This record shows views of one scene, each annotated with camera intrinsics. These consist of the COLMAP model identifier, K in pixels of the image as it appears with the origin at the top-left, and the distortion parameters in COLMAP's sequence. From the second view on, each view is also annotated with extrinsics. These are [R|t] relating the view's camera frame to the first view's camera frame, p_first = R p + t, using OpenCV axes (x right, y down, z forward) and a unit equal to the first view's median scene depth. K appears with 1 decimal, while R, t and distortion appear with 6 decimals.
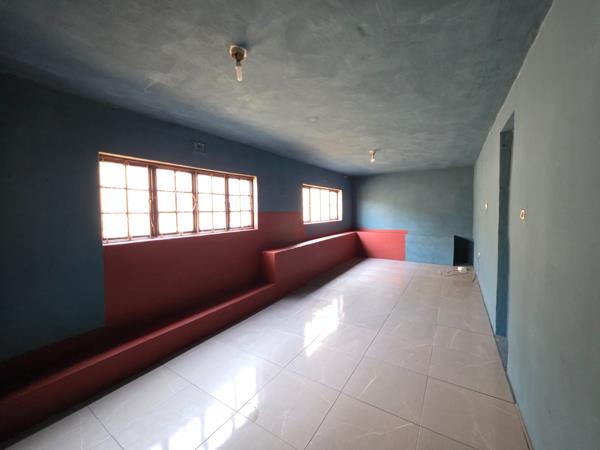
lens RADIAL K [[241.0, 0, 300.9], [0, 241.0, 223.0], [0, 0, 1]] dist [0.000851, -0.000197]
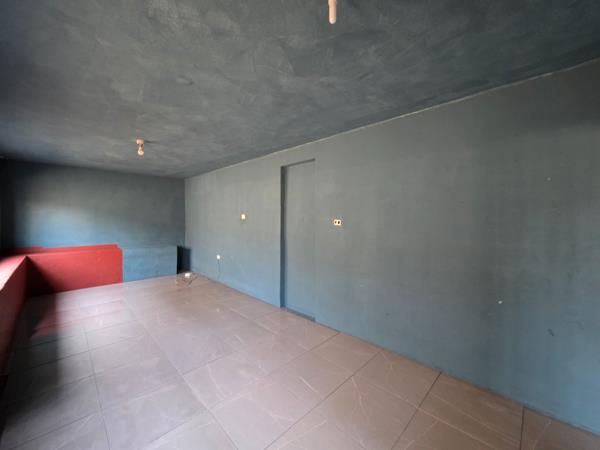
lens RADIAL K [[241.0, 0, 300.9], [0, 241.0, 223.0], [0, 0, 1]] dist [0.000851, -0.000197]
pose [[0.203011, -0.001913, 0.979175, -0.262040], [0.041920, 0.999098, -0.006740, -0.010360], [-0.978279, 0.042415, 0.202908, 0.276715]]
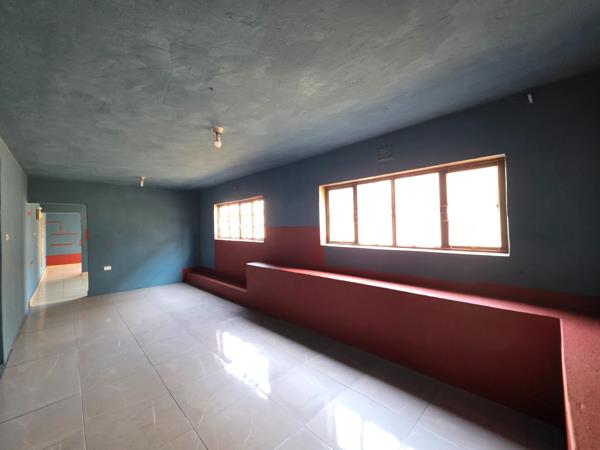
lens RADIAL K [[241.0, 0, 300.9], [0, 241.0, 223.0], [0, 0, 1]] dist [0.000851, -0.000197]
pose [[-0.225825, 0.011846, -0.974096, 0.637309], [-0.023053, 0.999581, 0.017501, -0.062786], [0.973895, 0.026408, -0.225457, 1.026191]]
